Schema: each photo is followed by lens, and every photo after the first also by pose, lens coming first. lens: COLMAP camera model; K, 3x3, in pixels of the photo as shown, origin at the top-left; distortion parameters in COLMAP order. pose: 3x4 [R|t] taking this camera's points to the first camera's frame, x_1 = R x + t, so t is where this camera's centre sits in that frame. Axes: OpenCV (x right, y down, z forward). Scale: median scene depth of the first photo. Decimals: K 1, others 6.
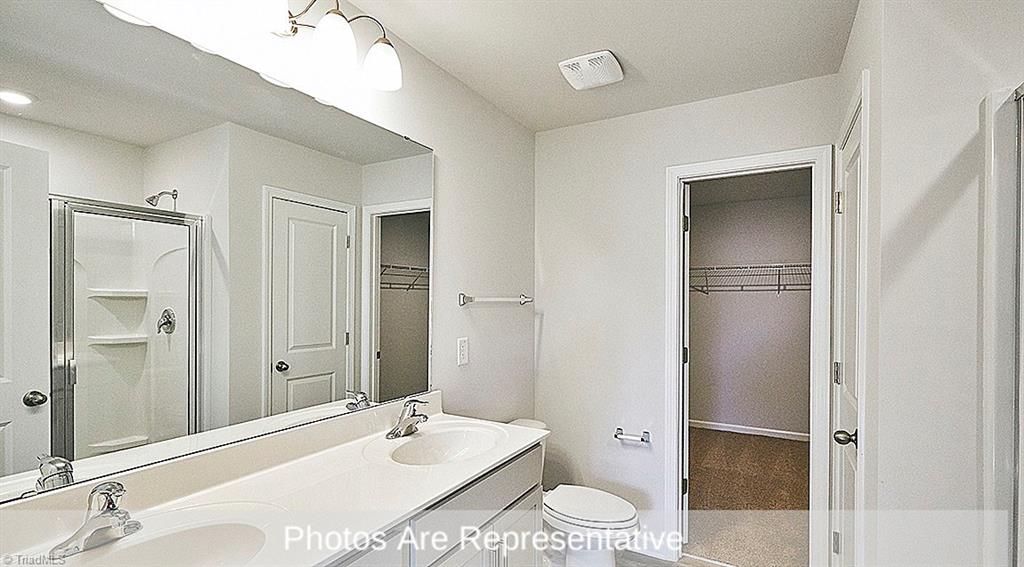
lens RADIAL K [[461.6, 0, 533.5], [0, 461.6, 301.0], [0, 0, 1]] dist [-0.000582, 0.001295]
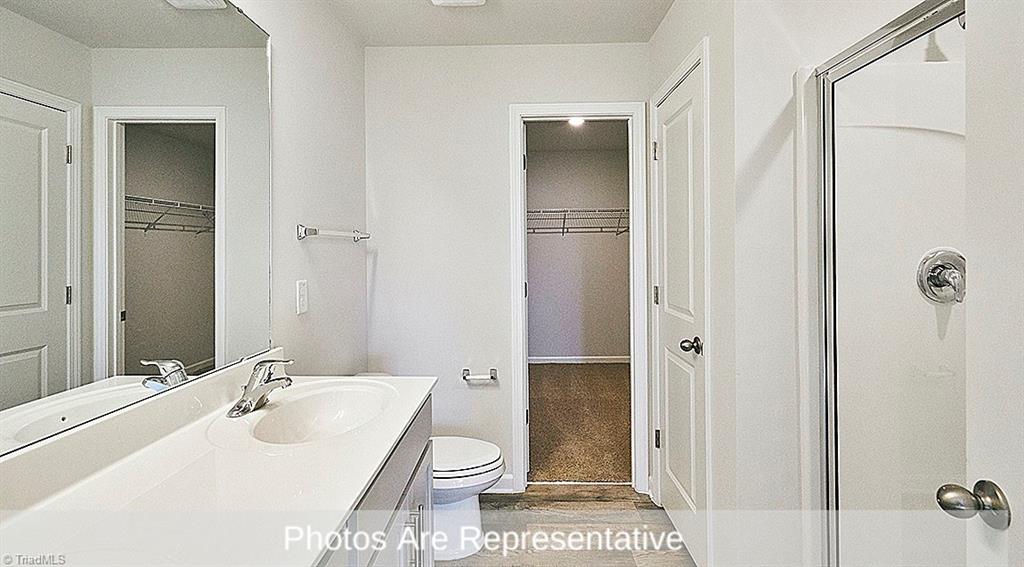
lens RADIAL K [[461.6, 0, 515.5], [0, 461.6, 250.0], [0, 0, 1]] dist [-0.000582, 0.001295]
pose [[0.883385, -0.012313, 0.468486, -0.171788], [0.013262, 0.999911, 0.001273, 0.027481], [-0.468460, 0.005089, 0.883470, 0.101148]]
